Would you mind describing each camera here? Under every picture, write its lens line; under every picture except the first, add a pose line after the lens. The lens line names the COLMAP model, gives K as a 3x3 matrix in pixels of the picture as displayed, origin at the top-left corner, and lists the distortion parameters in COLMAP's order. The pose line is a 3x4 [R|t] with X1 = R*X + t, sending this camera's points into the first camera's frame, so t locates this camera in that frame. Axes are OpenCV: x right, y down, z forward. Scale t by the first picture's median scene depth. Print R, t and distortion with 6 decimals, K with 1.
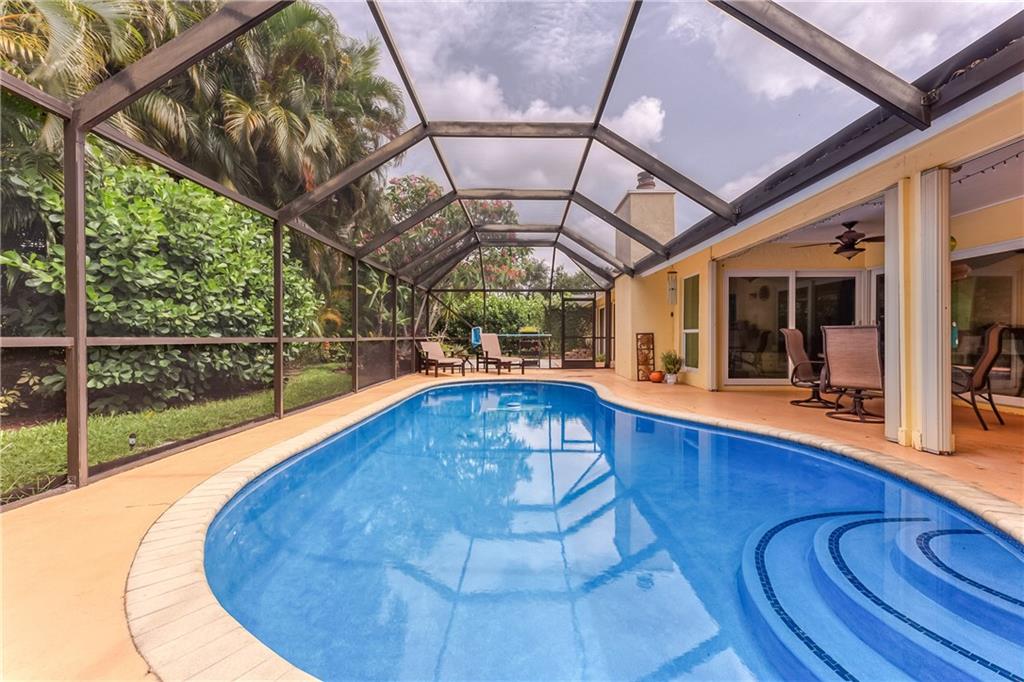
lens RADIAL K [[410.8, 0, 513.0], [0, 410.8, 336.7], [0, 0, 1]] dist [0.002235, 0.000371]
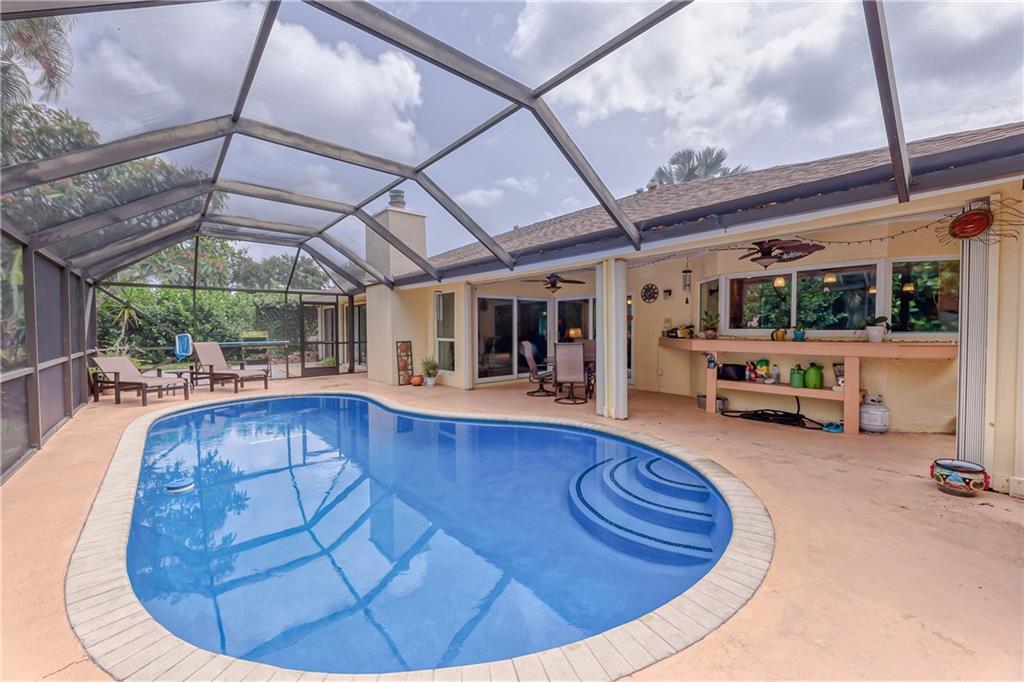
lens RADIAL K [[412.8, 0, 510.7], [0, 412.8, 339.7], [0, 0, 1]] dist [0.001881, 0.000230]
pose [[0.752996, -0.024103, 0.657583, -0.193573], [0.005751, 0.999532, 0.030052, -0.045993], [-0.658000, -0.018848, 0.752782, -0.011915]]
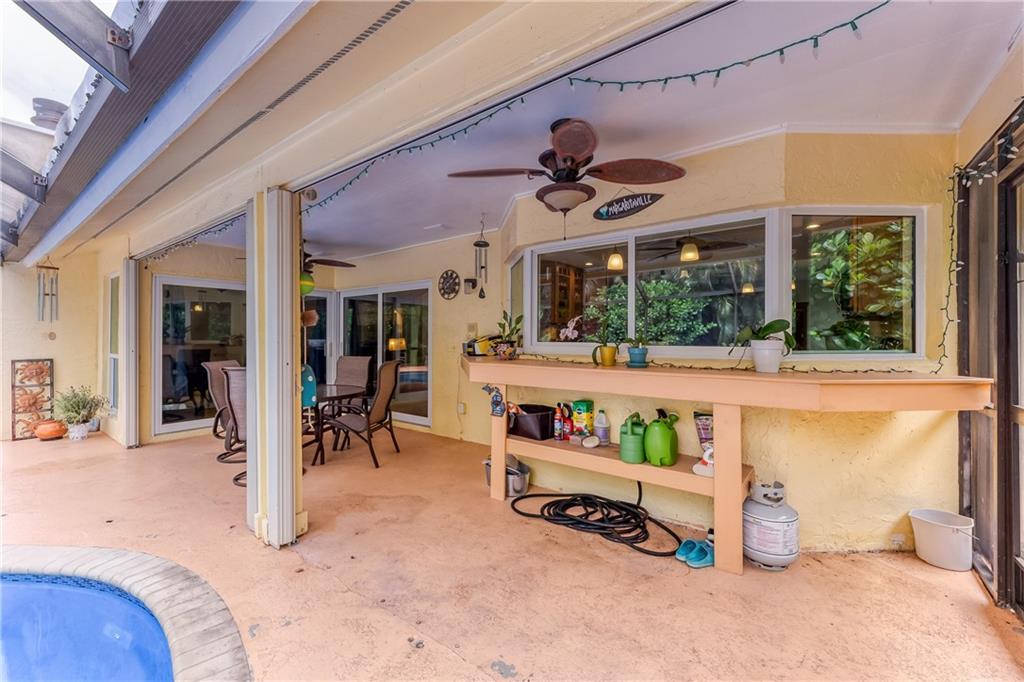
lens RADIAL K [[421.8, 0, 506.2], [0, 421.8, 334.4], [0, 0, 1]] dist [0.000704, -0.000040]
pose [[0.591595, 0.004163, 0.806225, 0.239816], [-0.002049, 0.999991, -0.003660, -0.046813], [-0.806233, 0.000513, 0.591598, 0.062677]]
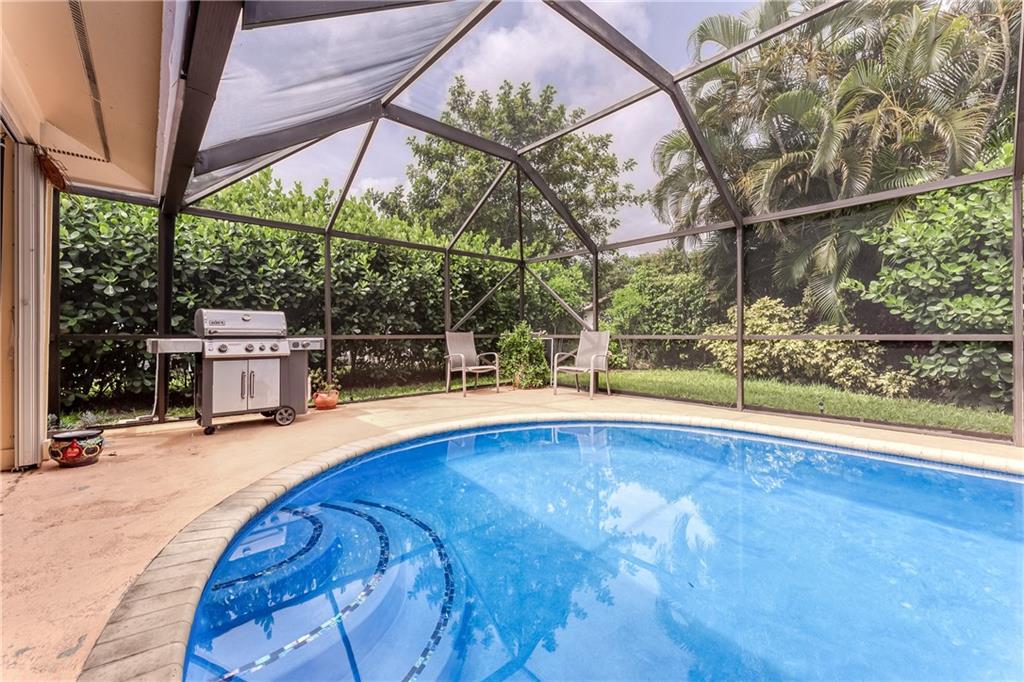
lens RADIAL K [[412.8, 0, 510.7], [0, 412.8, 339.7], [0, 0, 1]] dist [0.001881, 0.000230]
pose [[-0.736418, 0.008648, -0.676472, 0.324844], [0.003698, 0.999955, 0.008757, -0.000273], [0.676517, 0.003947, -0.736416, 0.508433]]
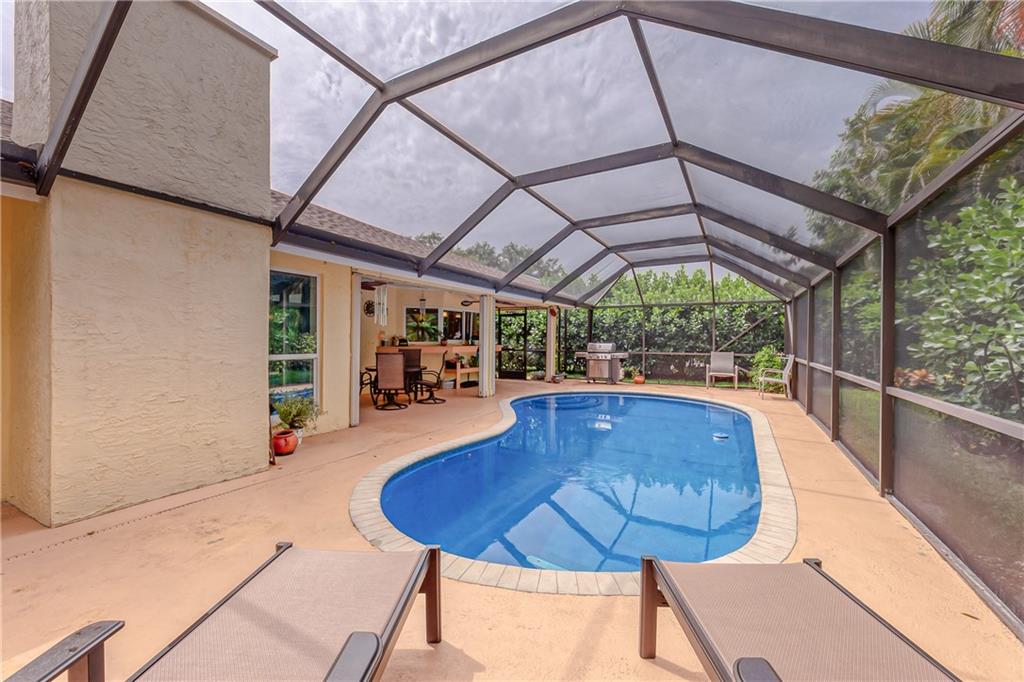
lens RADIAL K [[412.8, 0, 510.7], [0, 412.8, 339.7], [0, 0, 1]] dist [0.001881, 0.000230]
pose [[-0.885388, -0.007895, 0.464786, -0.163328], [-0.008667, 0.999962, 0.000476, -0.042689], [-0.464772, -0.003607, -0.885423, 1.340011]]
